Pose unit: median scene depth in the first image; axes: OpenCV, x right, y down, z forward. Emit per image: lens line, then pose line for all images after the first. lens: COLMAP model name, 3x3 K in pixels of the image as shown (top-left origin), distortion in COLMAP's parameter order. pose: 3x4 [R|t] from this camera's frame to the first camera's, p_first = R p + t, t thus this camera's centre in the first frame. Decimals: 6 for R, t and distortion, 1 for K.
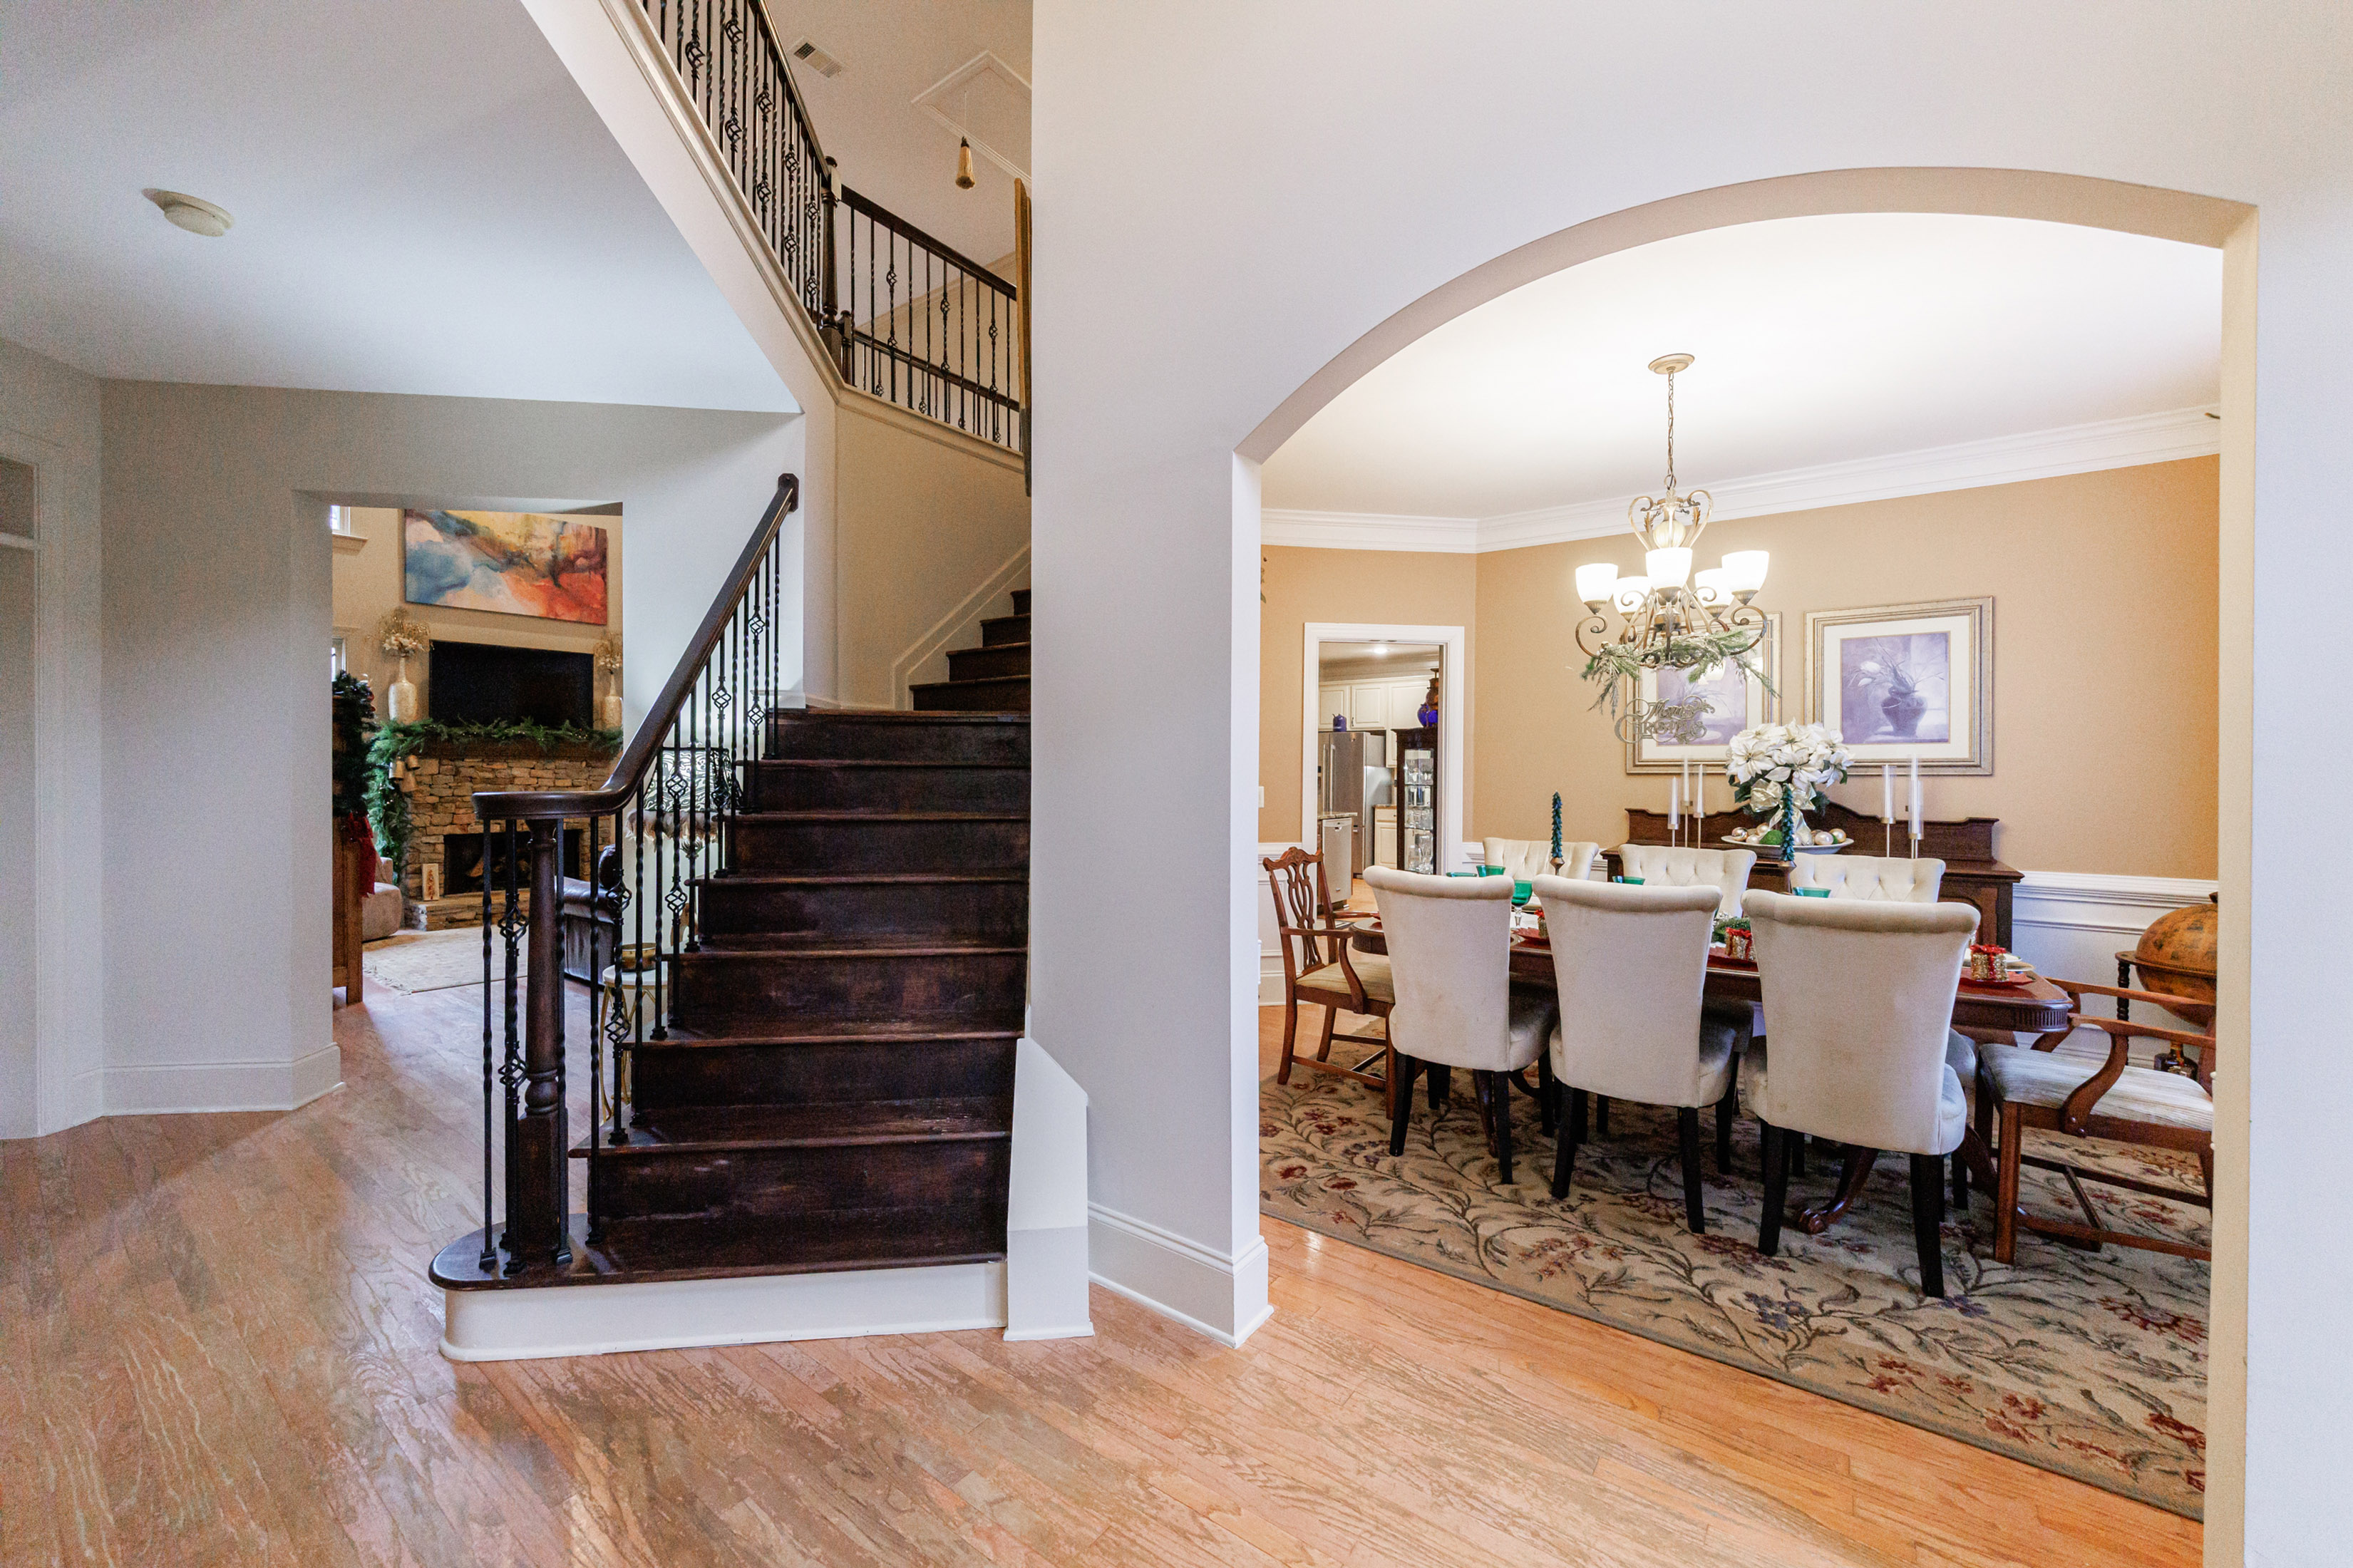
lens RADIAL K [[898.4, 0, 1179.7], [0, 898.4, 778.8], [0, 0, 1]] dist [-0.004047, -0.000306]
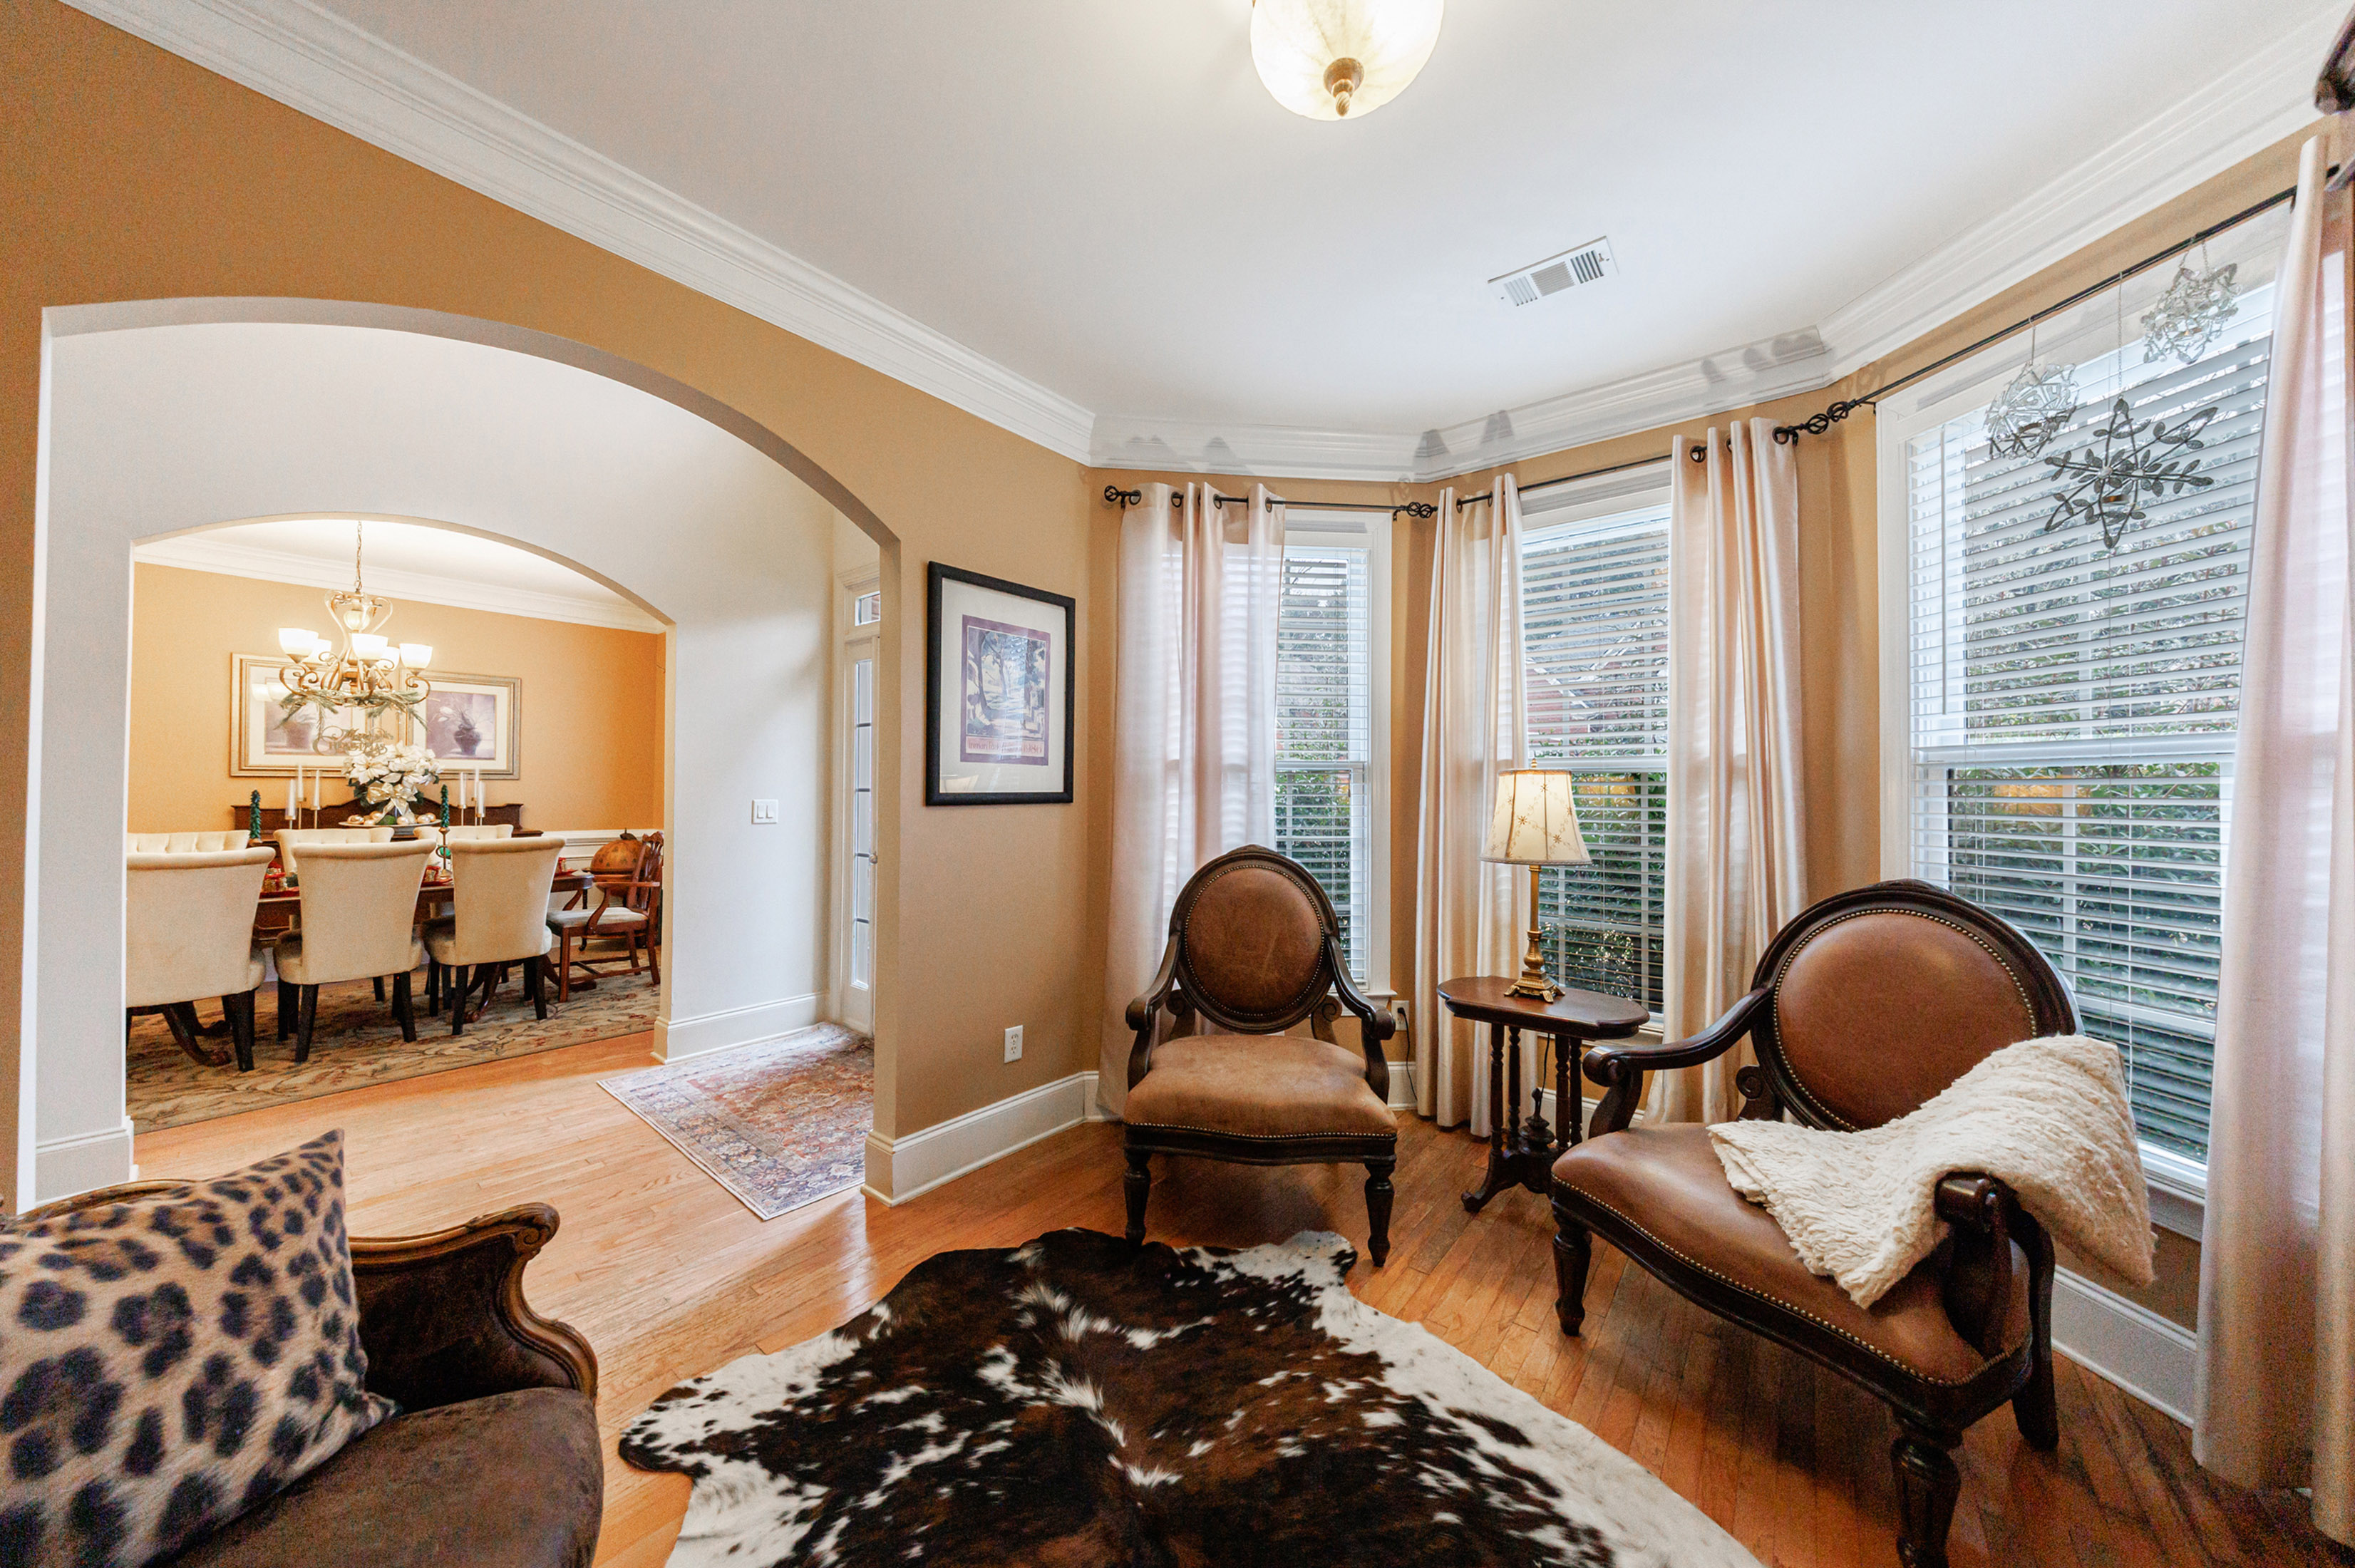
lens RADIAL K [[775.6, 0, 1159.0], [0, 775.6, 784.6], [0, 0, 1]] dist [-0.008774, -0.000117]
pose [[0.051358, 0.001075, 0.998680, -0.540223], [-0.001012, 0.999999, -0.001025, 0.006329], [-0.998680, -0.000958, 0.051359, -0.334711]]
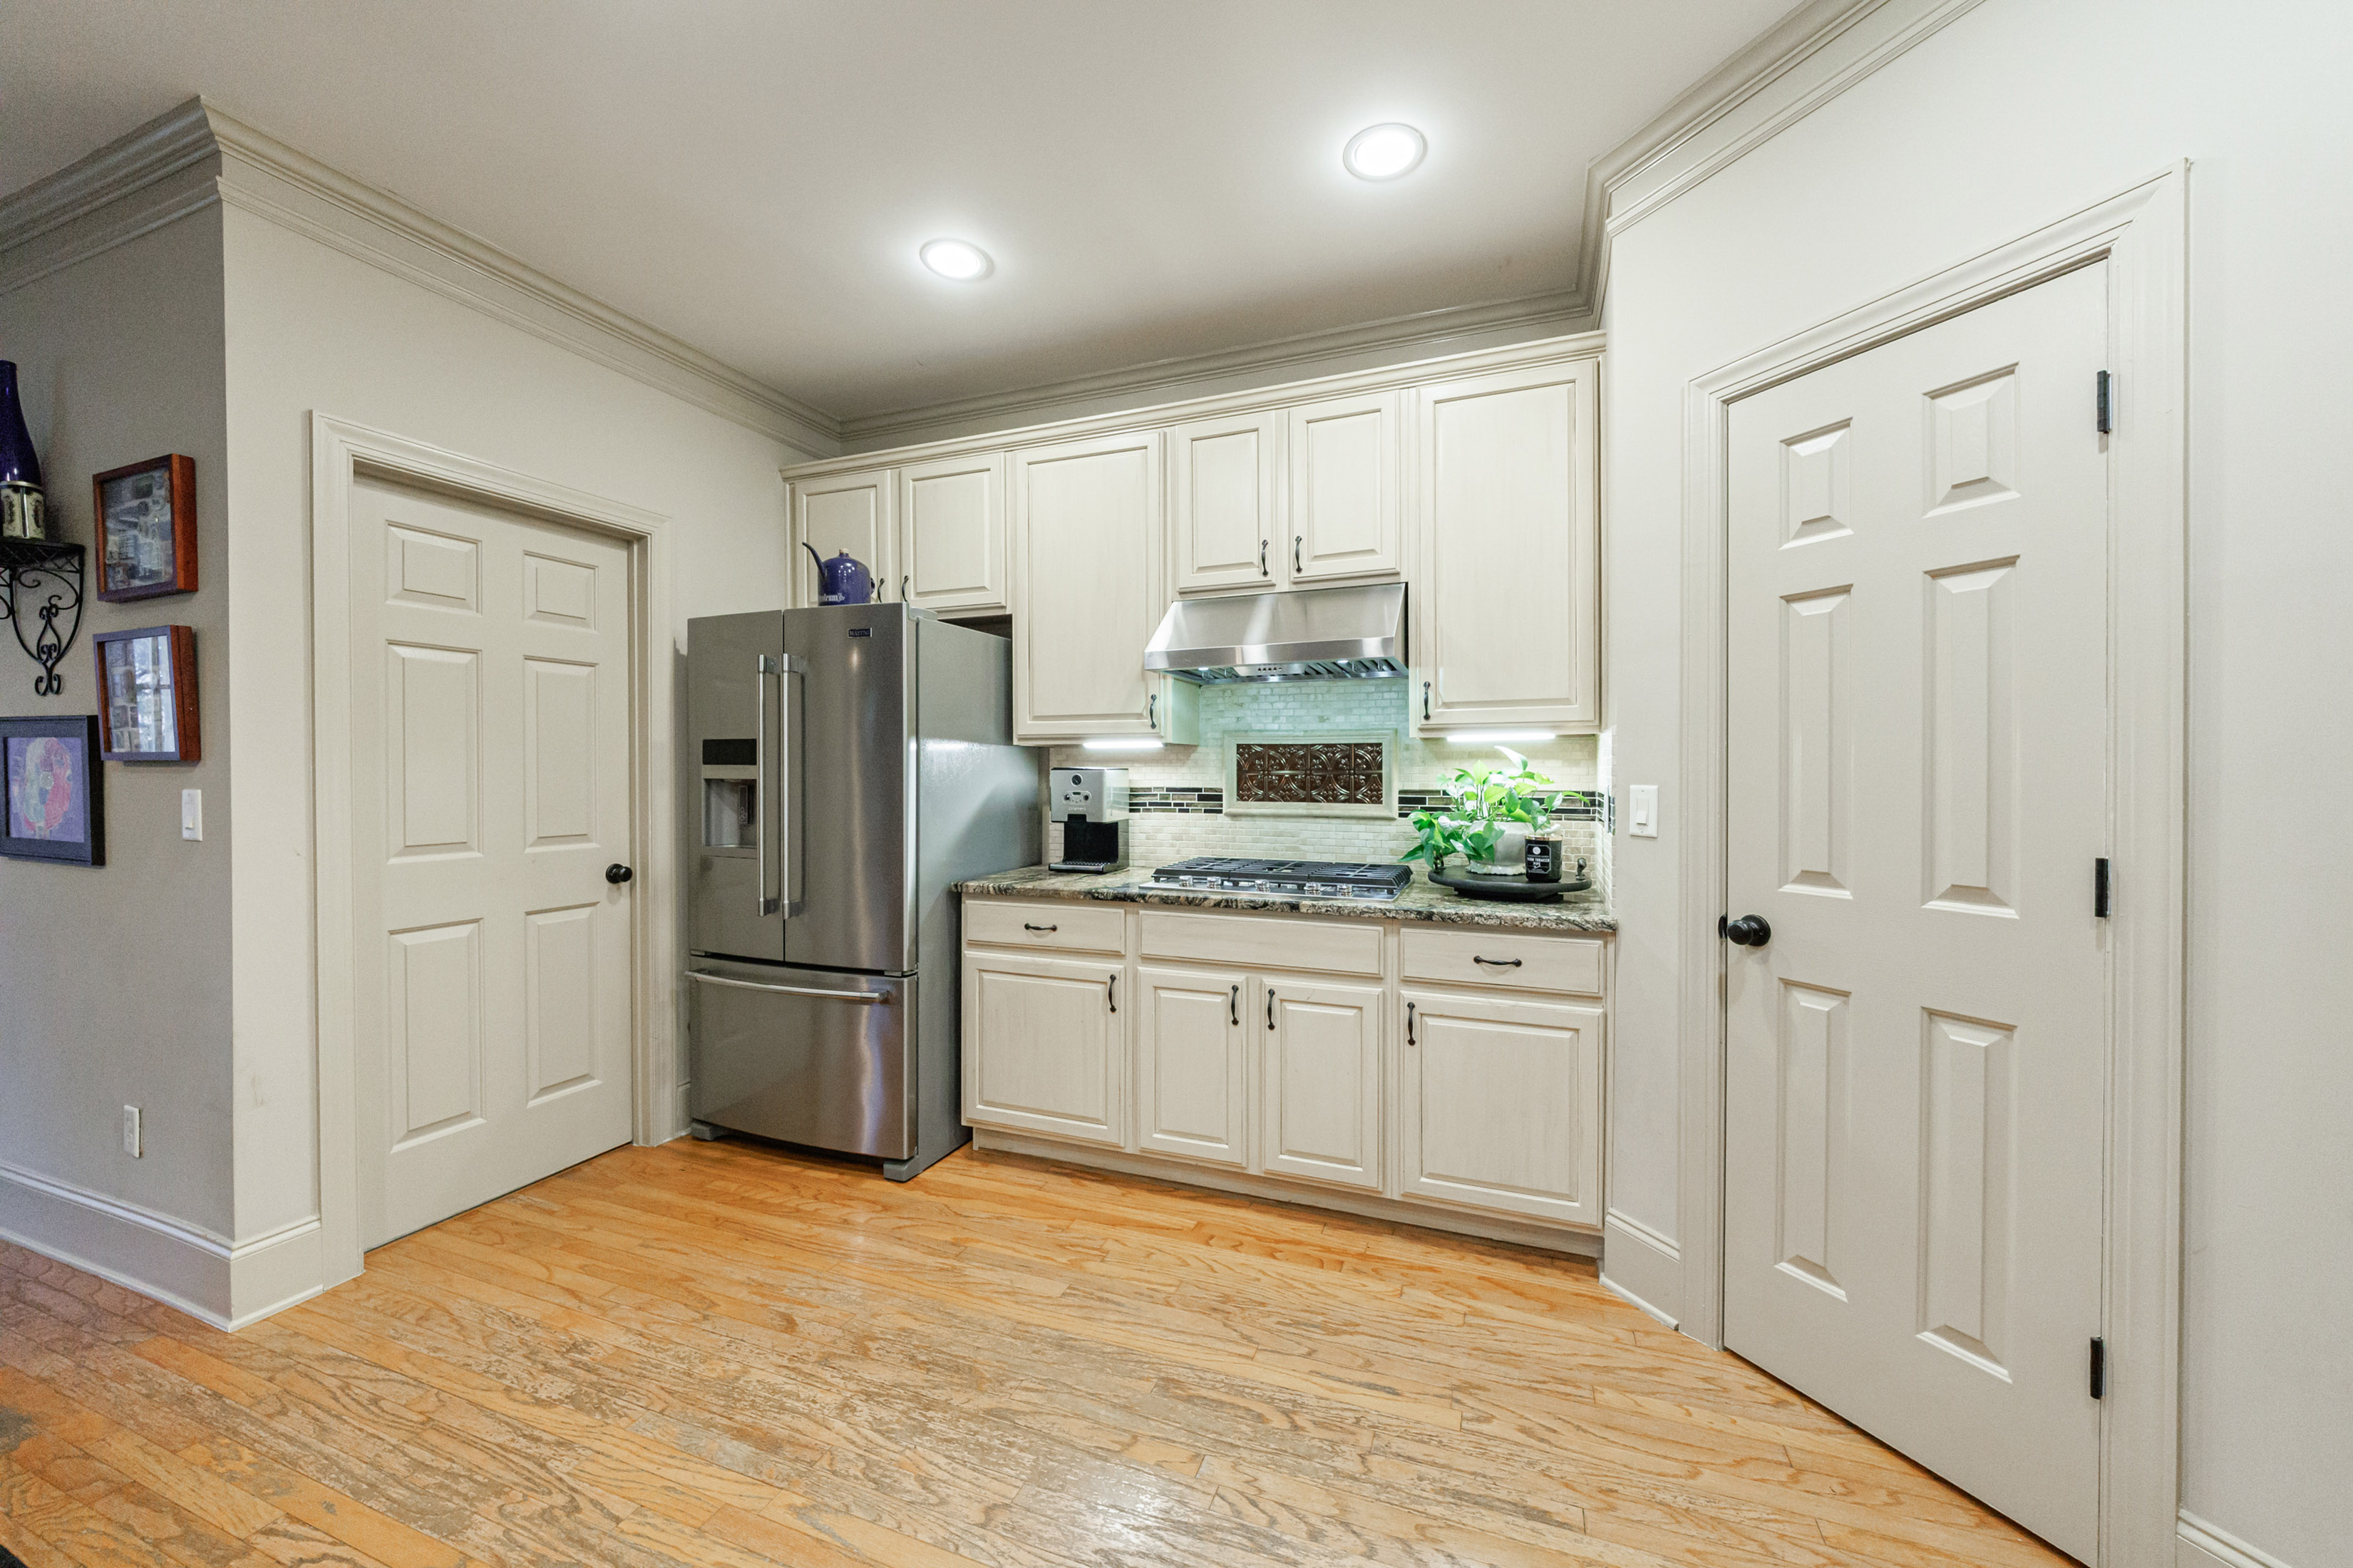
lens RADIAL K [[898.4, 0, 1164.4], [0, 898.4, 774.6], [0, 0, 1]] dist [-0.004047, -0.000306]
pose [[0.968041, -0.007797, 0.250673, 0.549392], [0.008113, 0.999967, -0.000227, -0.007910], [-0.250663, 0.002253, 0.968072, 1.904188]]
